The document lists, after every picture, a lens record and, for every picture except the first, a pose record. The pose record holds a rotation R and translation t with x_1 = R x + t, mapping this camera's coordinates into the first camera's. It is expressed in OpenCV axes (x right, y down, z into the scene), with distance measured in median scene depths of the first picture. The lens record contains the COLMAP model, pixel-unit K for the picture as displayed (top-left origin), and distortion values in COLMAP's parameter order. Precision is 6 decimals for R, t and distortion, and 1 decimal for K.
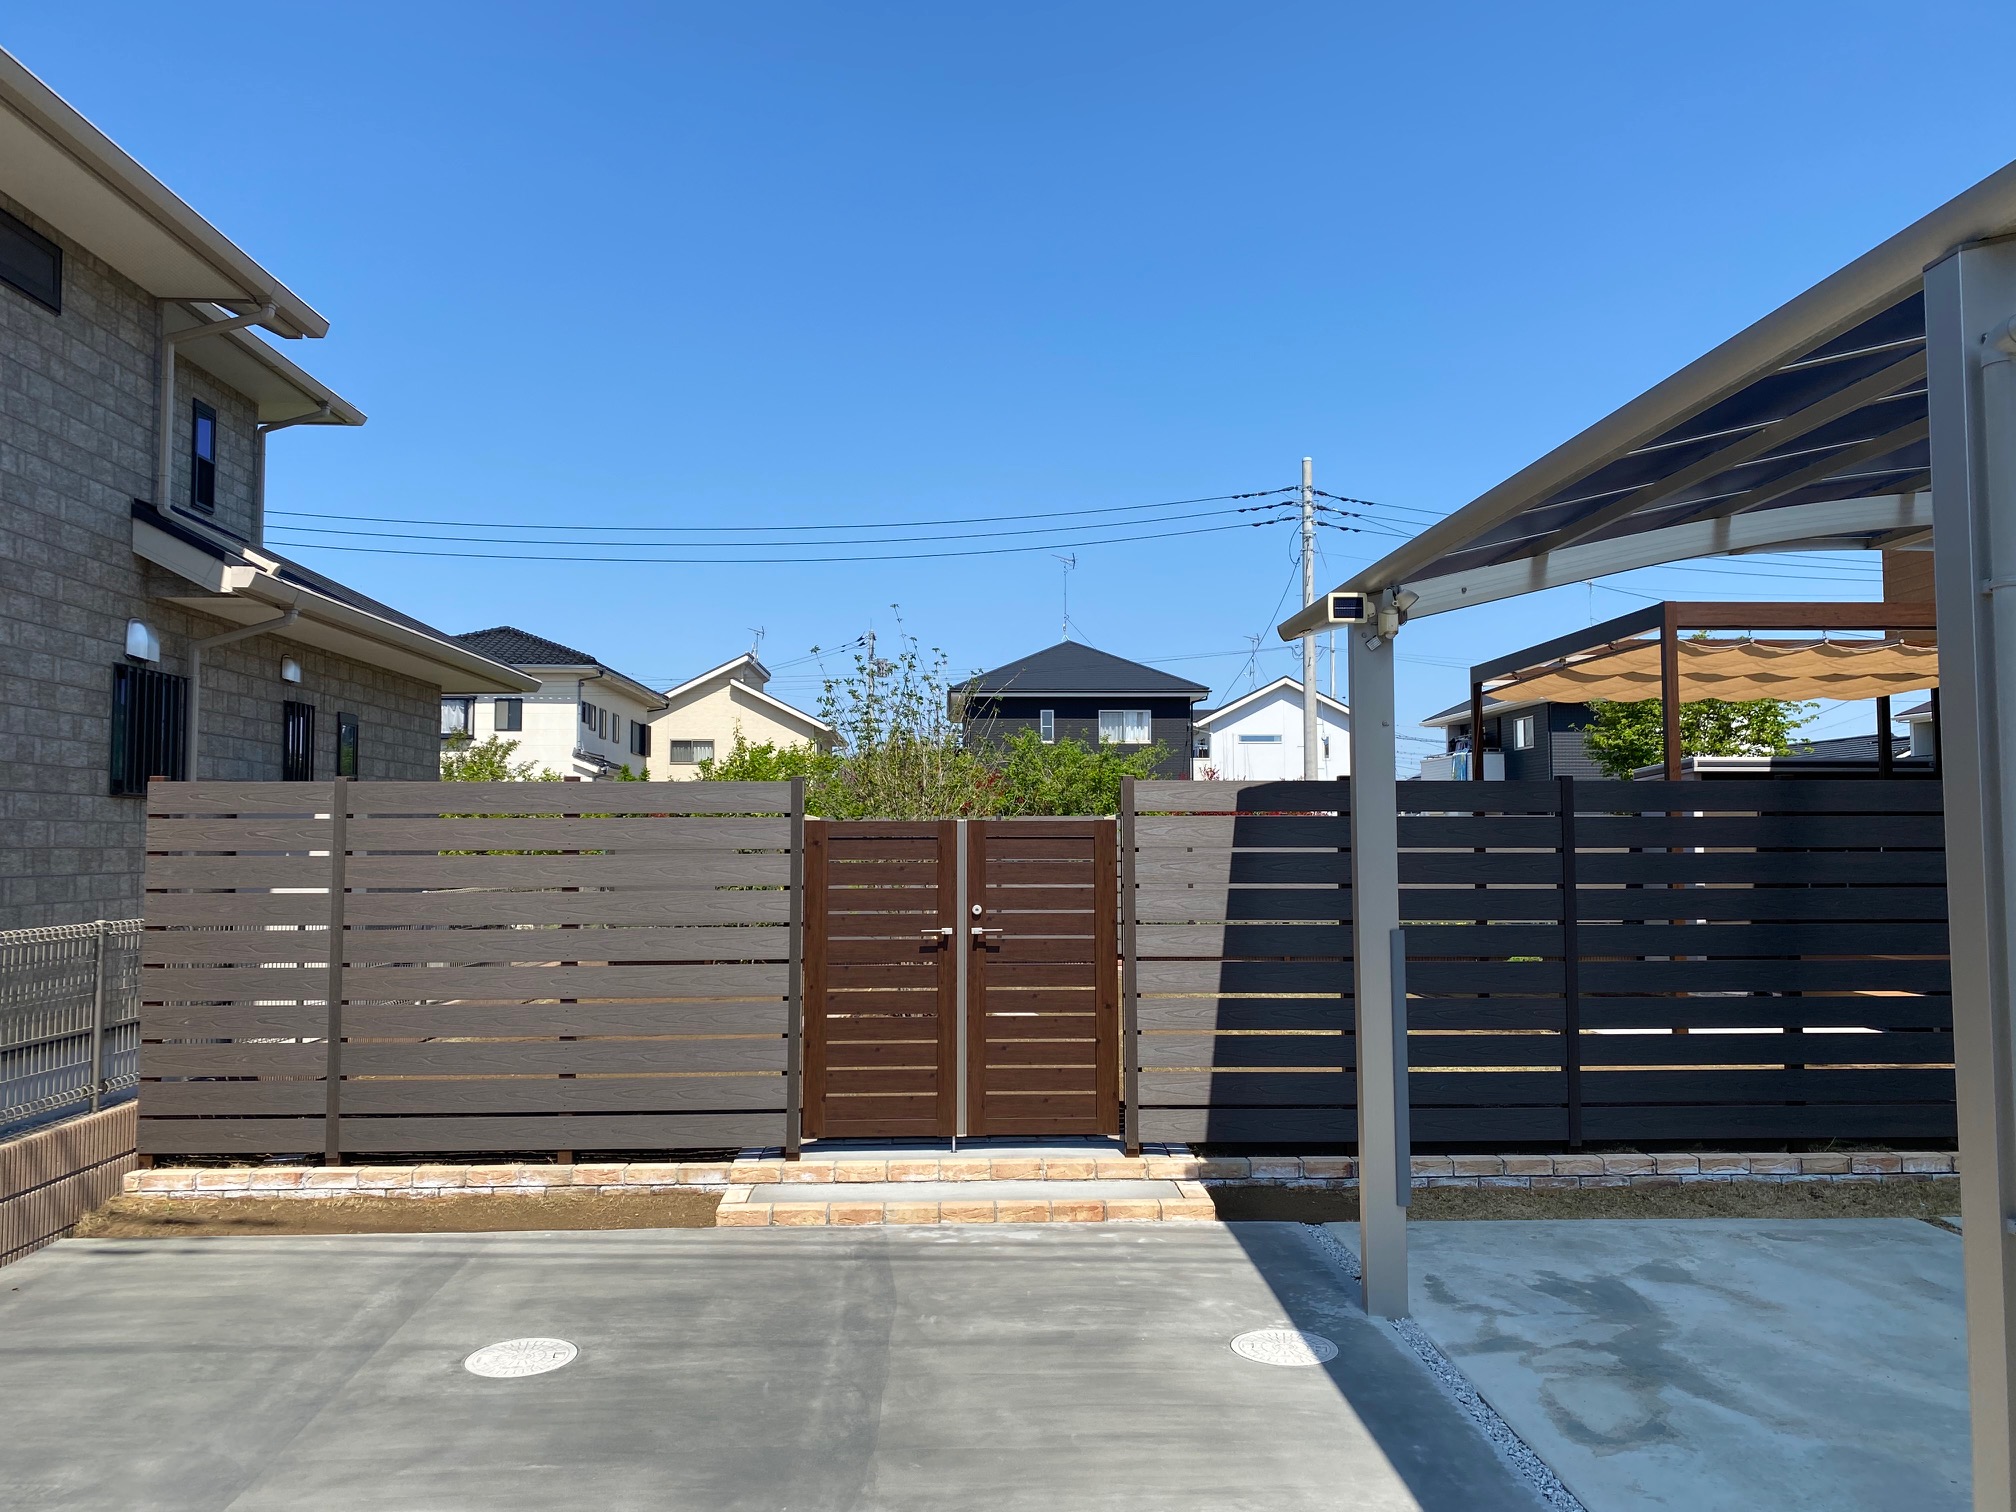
lens RADIAL K [[1534.8, 0, 1009.5], [0, 1534.8, 744.0], [0, 0, 1]] dist [0.107486, -0.003574]
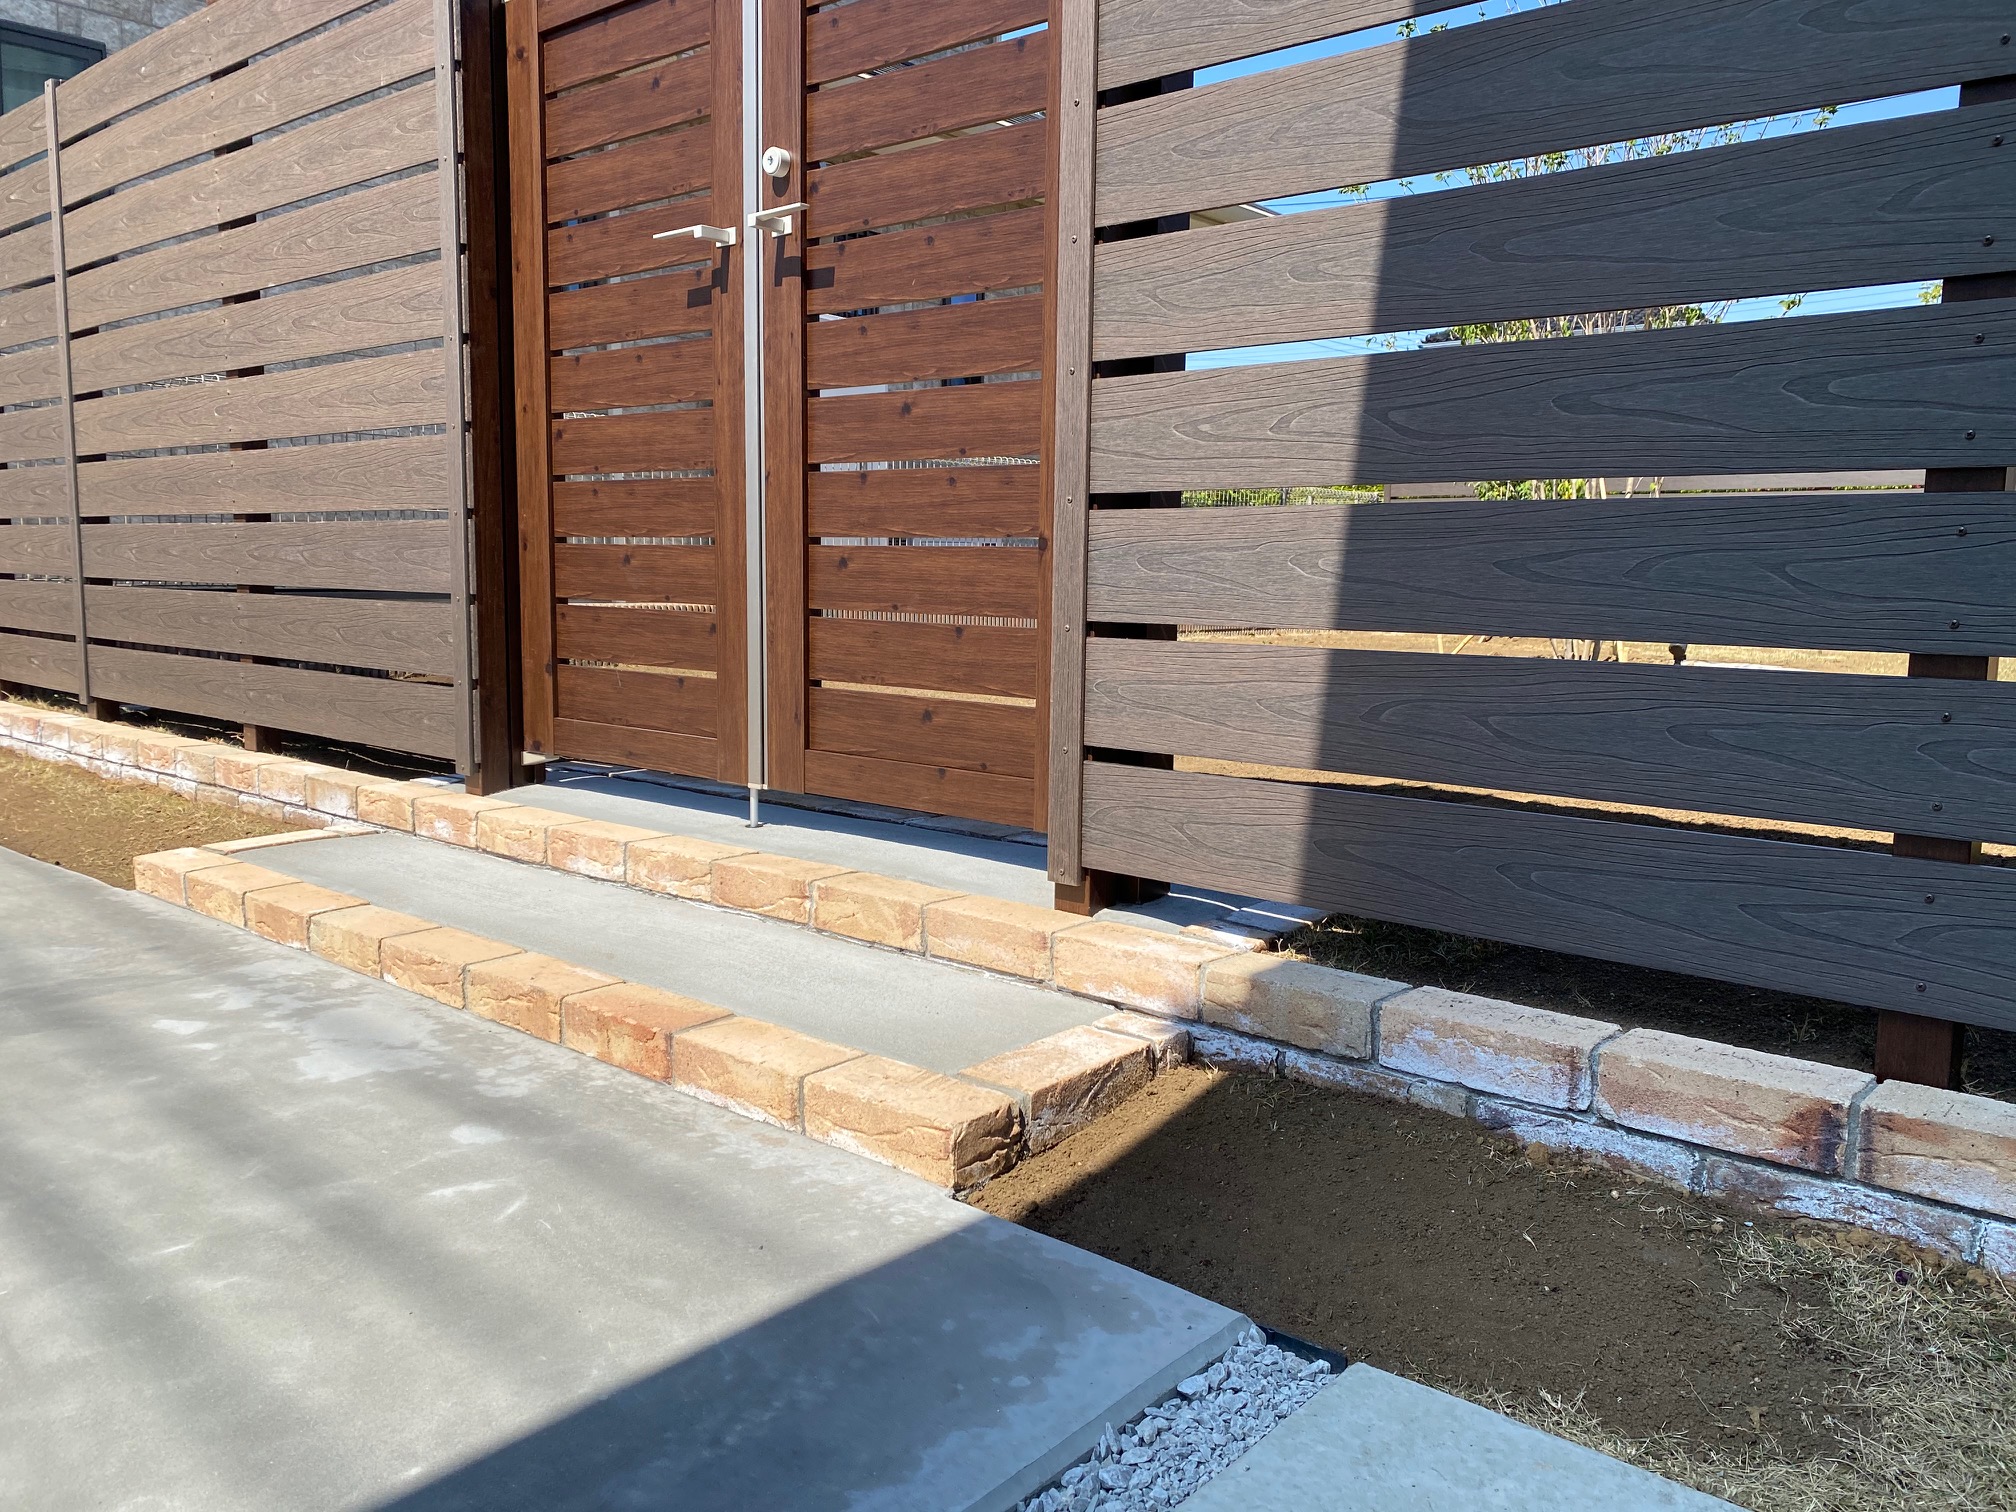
lens RADIAL K [[1534.8, 0, 1009.5], [0, 1534.8, 744.0], [0, 0, 1]] dist [0.107486, -0.003574]
pose [[0.726926, 0.087975, -0.681058, 0.275633], [0.027994, 0.987139, 0.157392, 0.189478], [0.686145, -0.133478, 0.715114, 0.791128]]
